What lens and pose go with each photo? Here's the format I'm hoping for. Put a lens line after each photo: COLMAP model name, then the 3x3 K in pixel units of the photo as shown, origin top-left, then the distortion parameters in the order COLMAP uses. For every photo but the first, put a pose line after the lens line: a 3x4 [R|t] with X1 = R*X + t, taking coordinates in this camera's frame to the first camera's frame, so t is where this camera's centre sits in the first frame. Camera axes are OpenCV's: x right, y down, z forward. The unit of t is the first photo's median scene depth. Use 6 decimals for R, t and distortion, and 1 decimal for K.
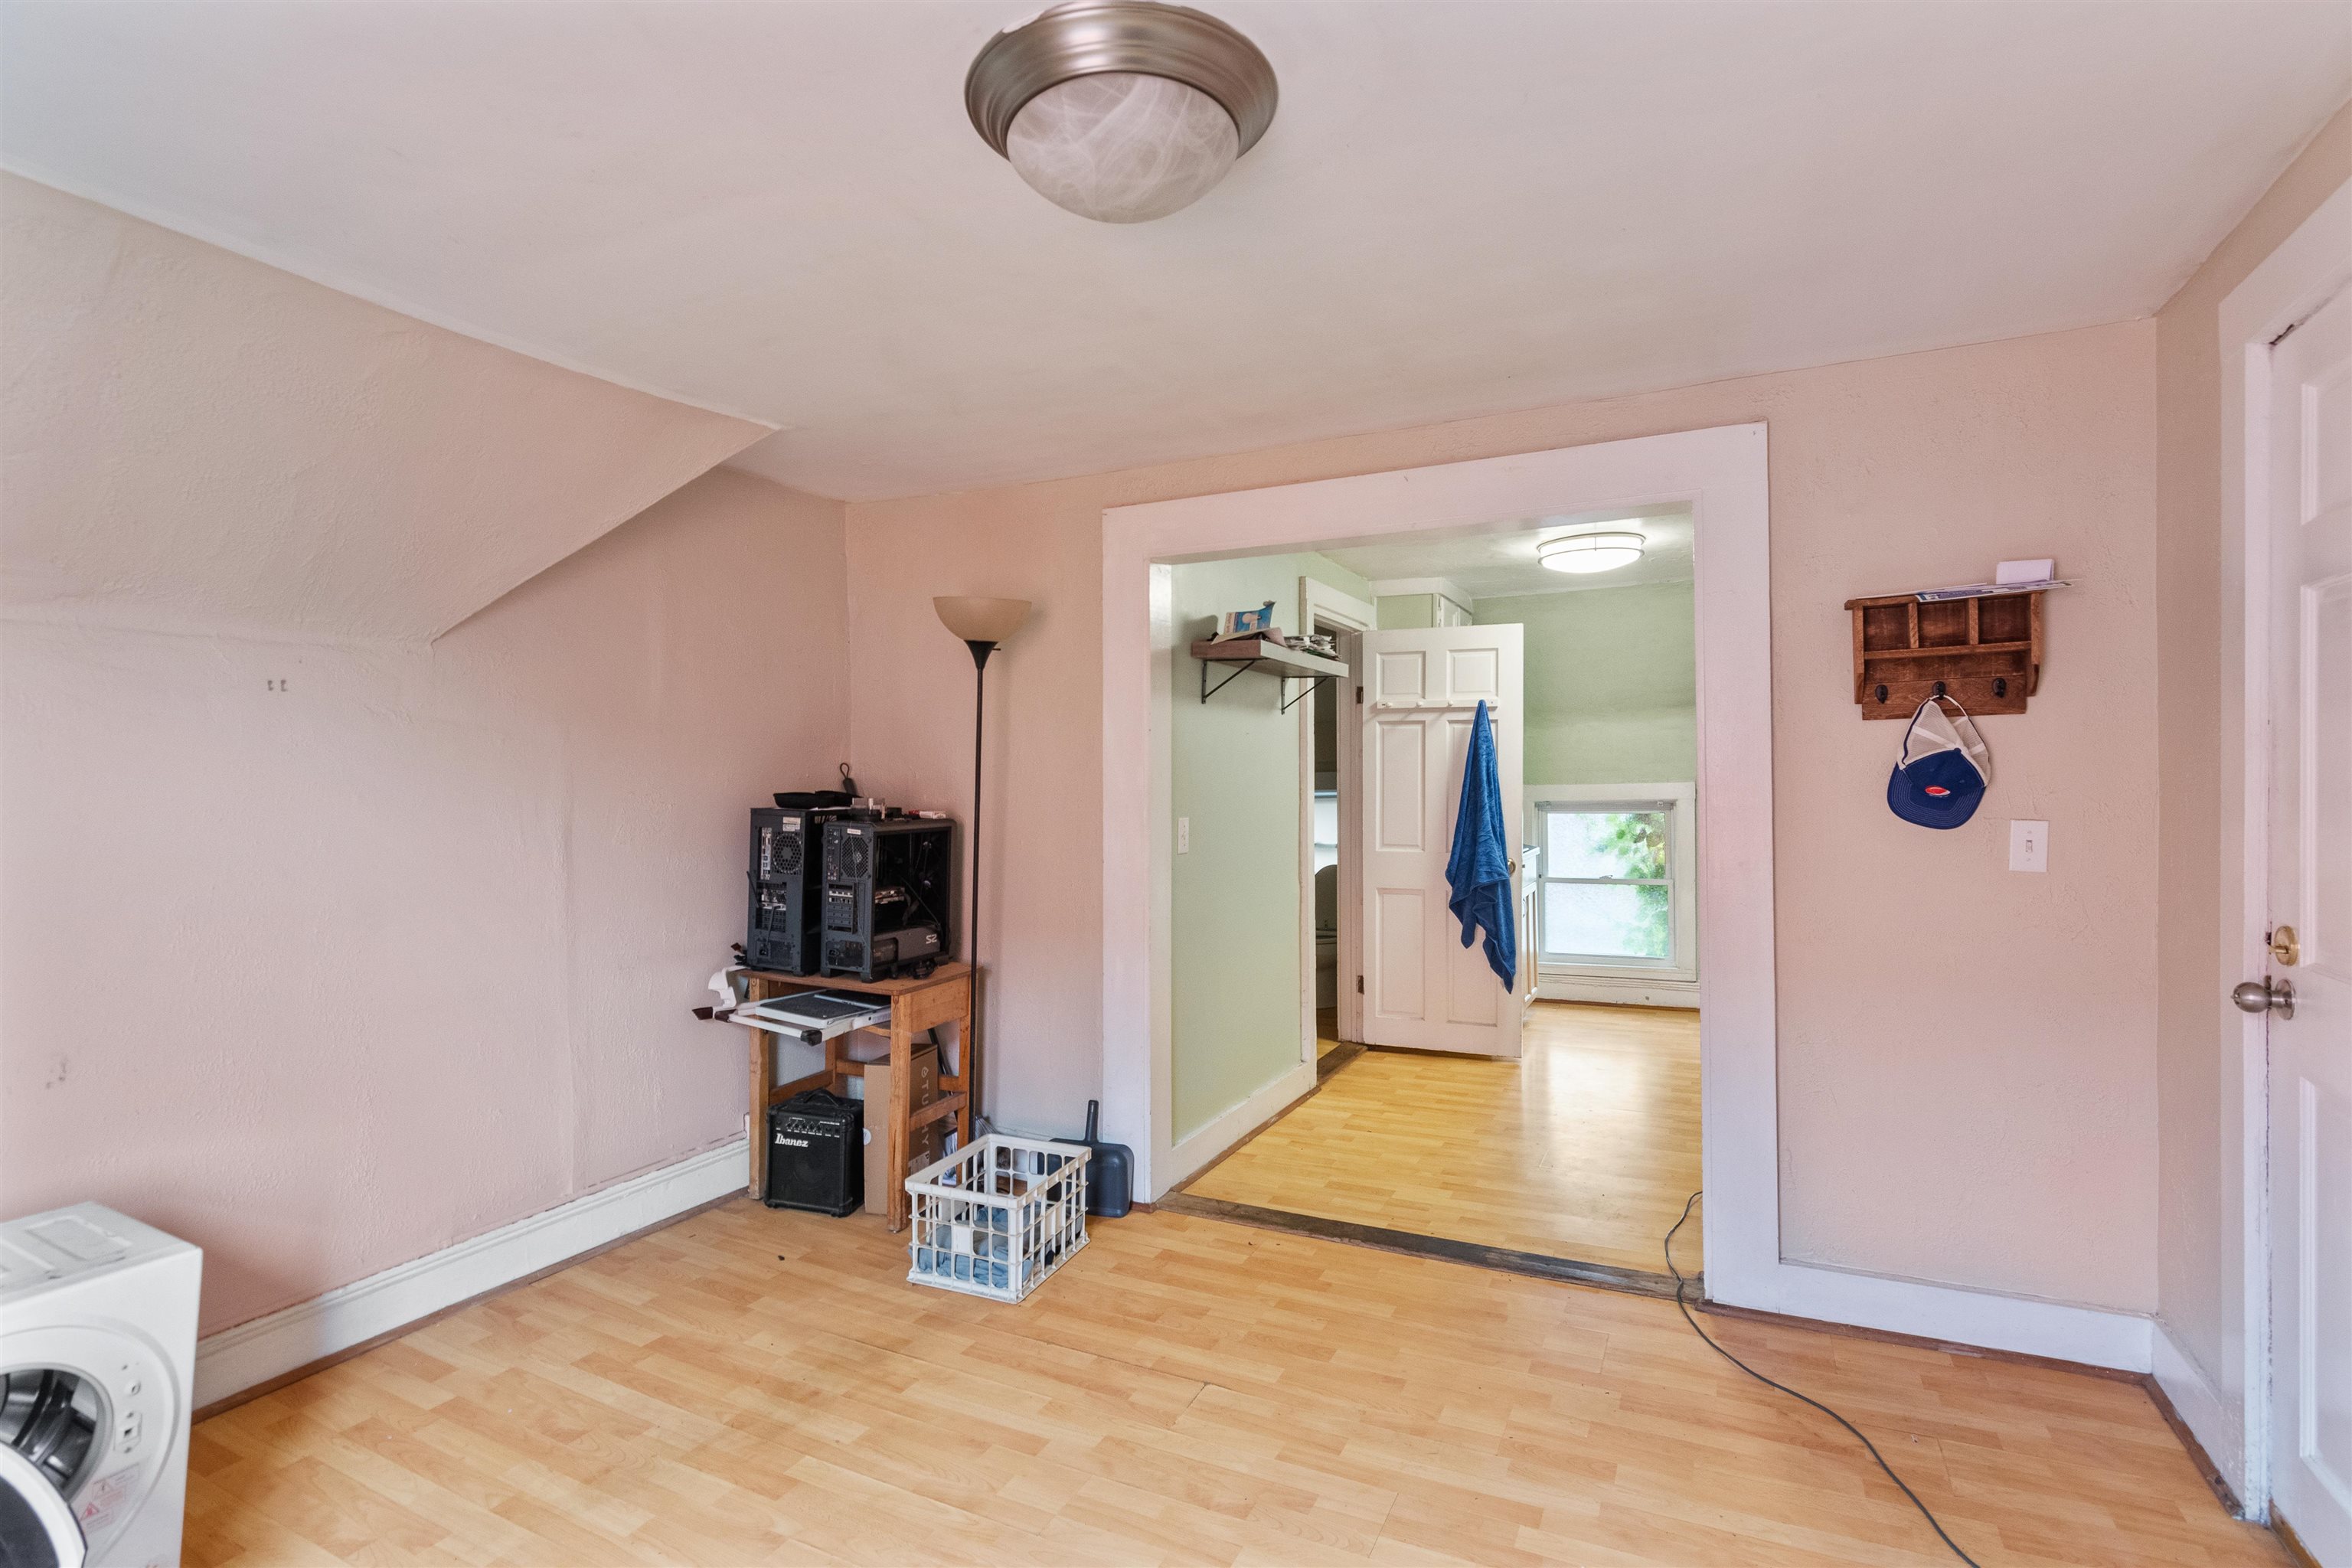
lens RADIAL K [[1163.2, 0, 1172.7], [0, 1163.2, 779.5], [0, 0, 1]] dist [-0.001319, 0.001557]
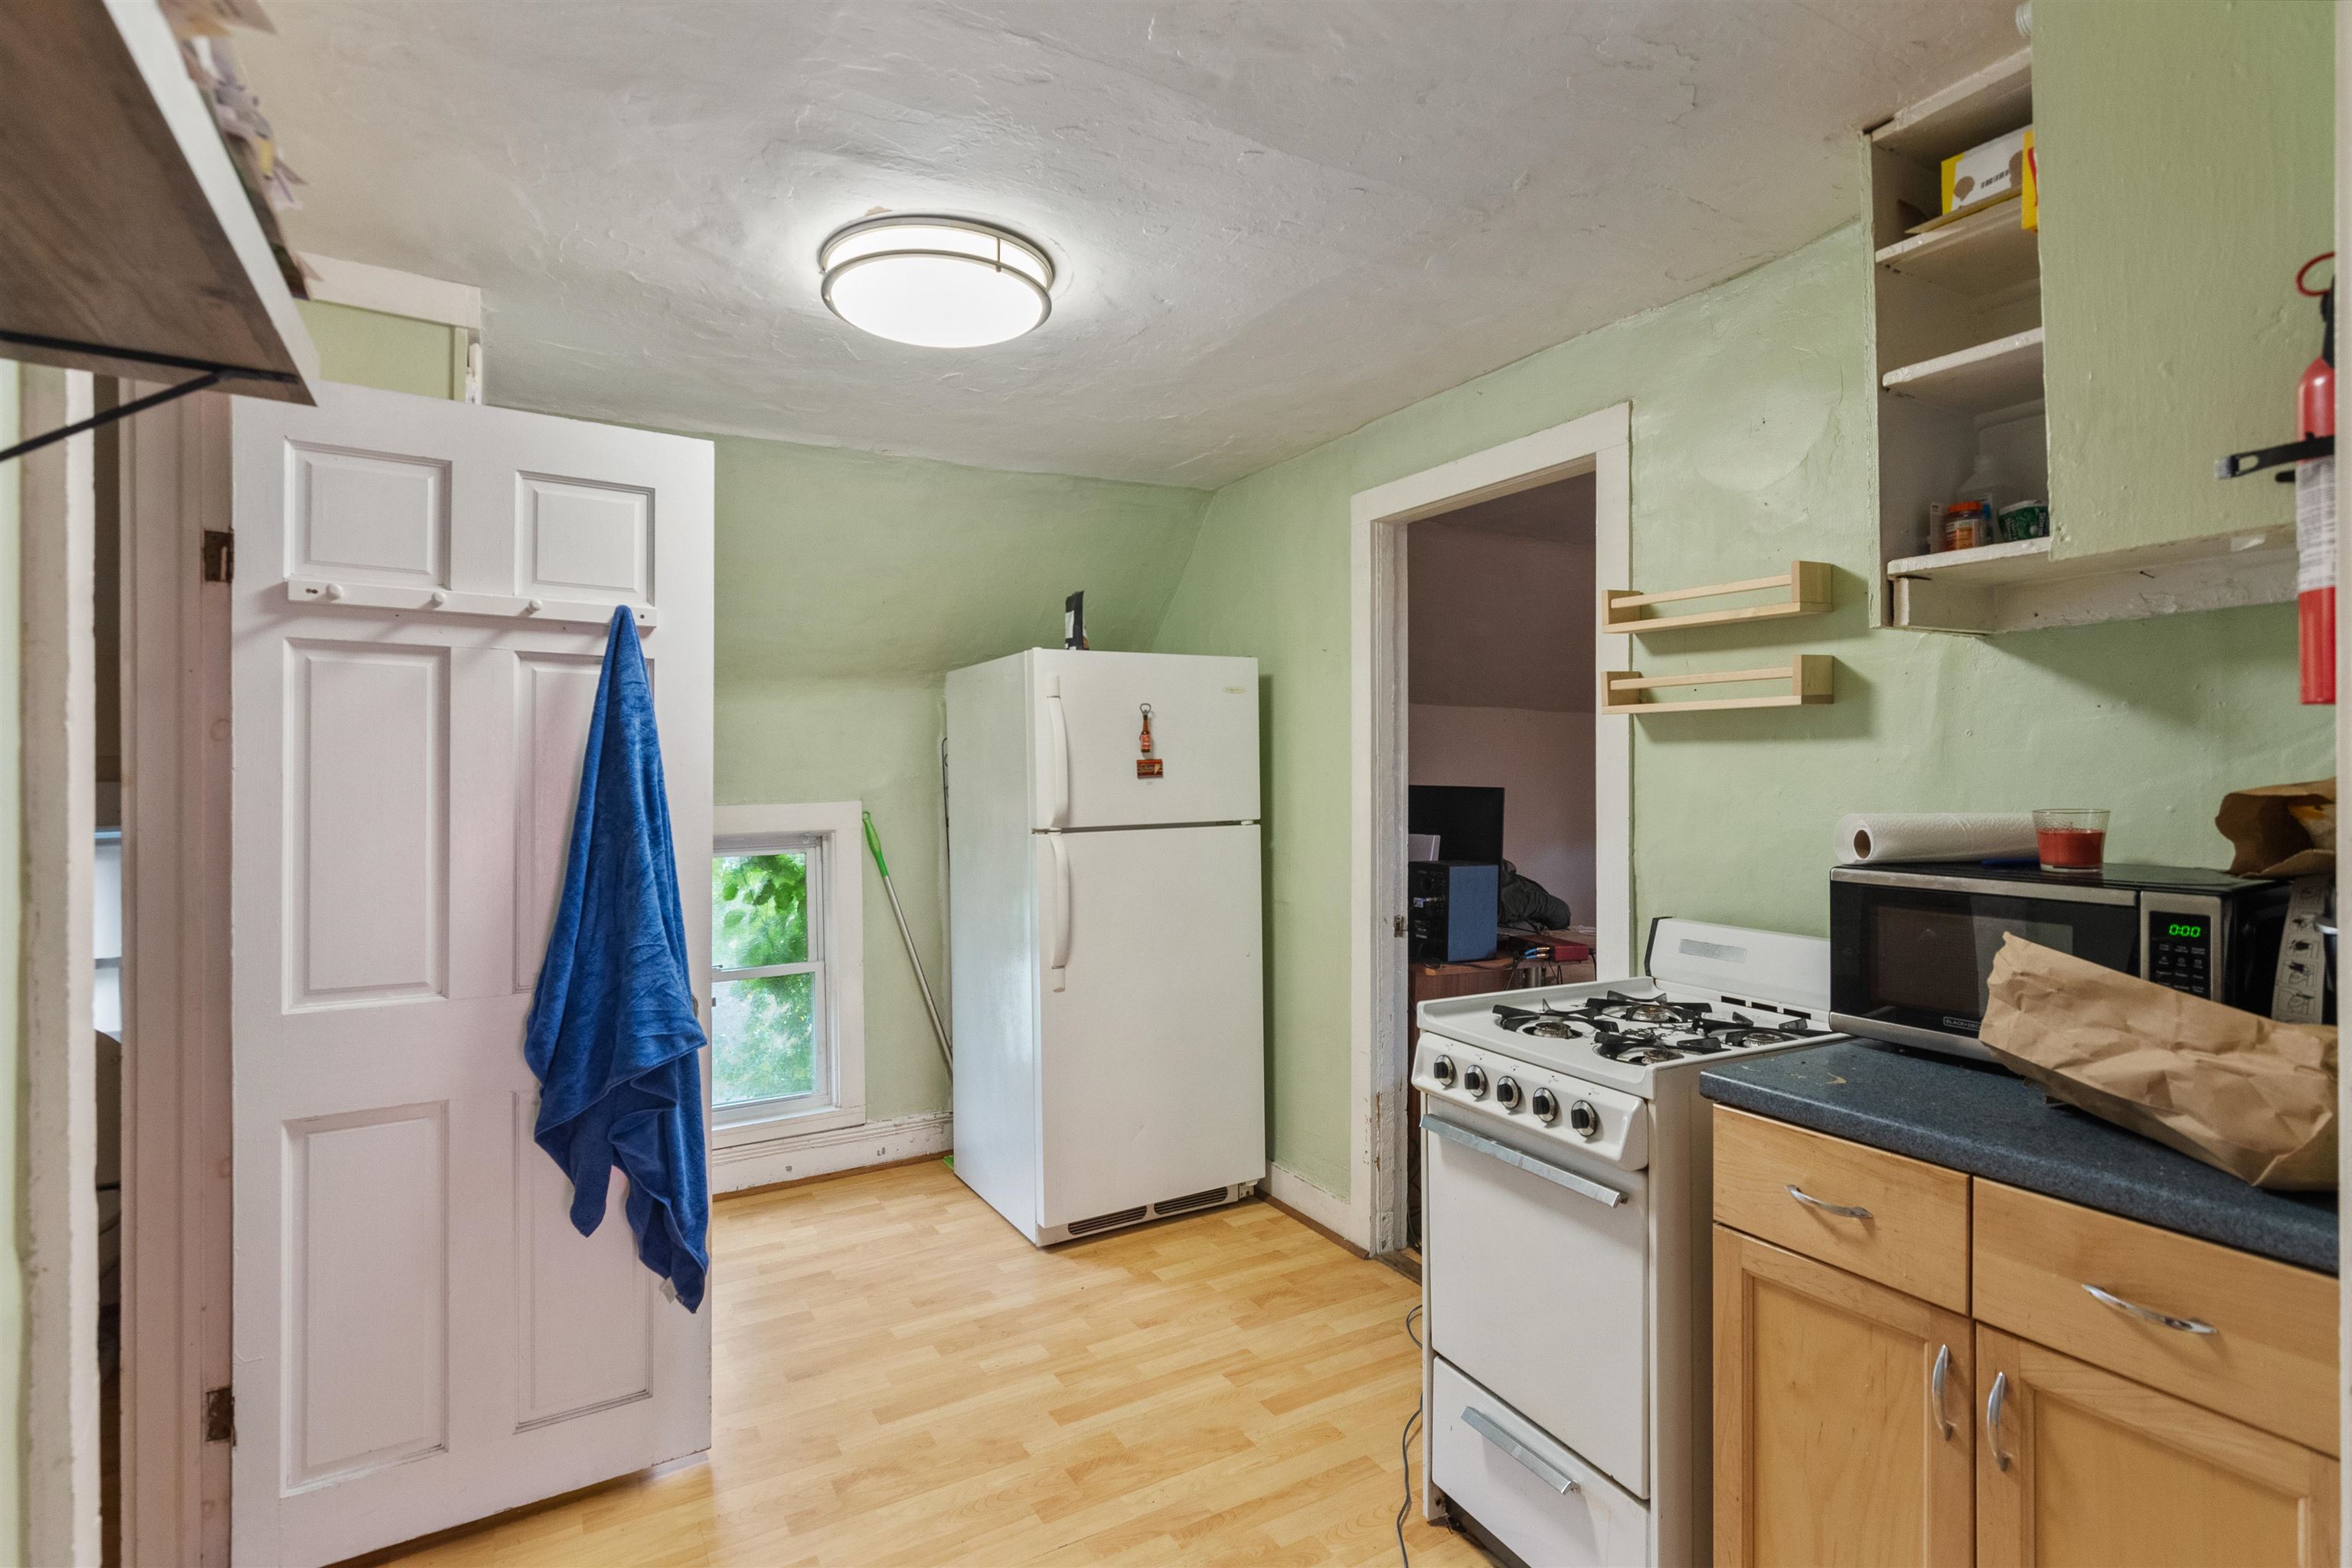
lens RADIAL K [[1163.2, 0, 1181.7], [0, 1163.2, 786.8], [0, 0, 1]] dist [-0.001319, 0.001557]
pose [[0.555663, -0.001384, 0.831407, 0.037557], [0.000527, 0.999999, 0.001312, -0.006485], [-0.831408, -0.000291, 0.555663, 0.600556]]
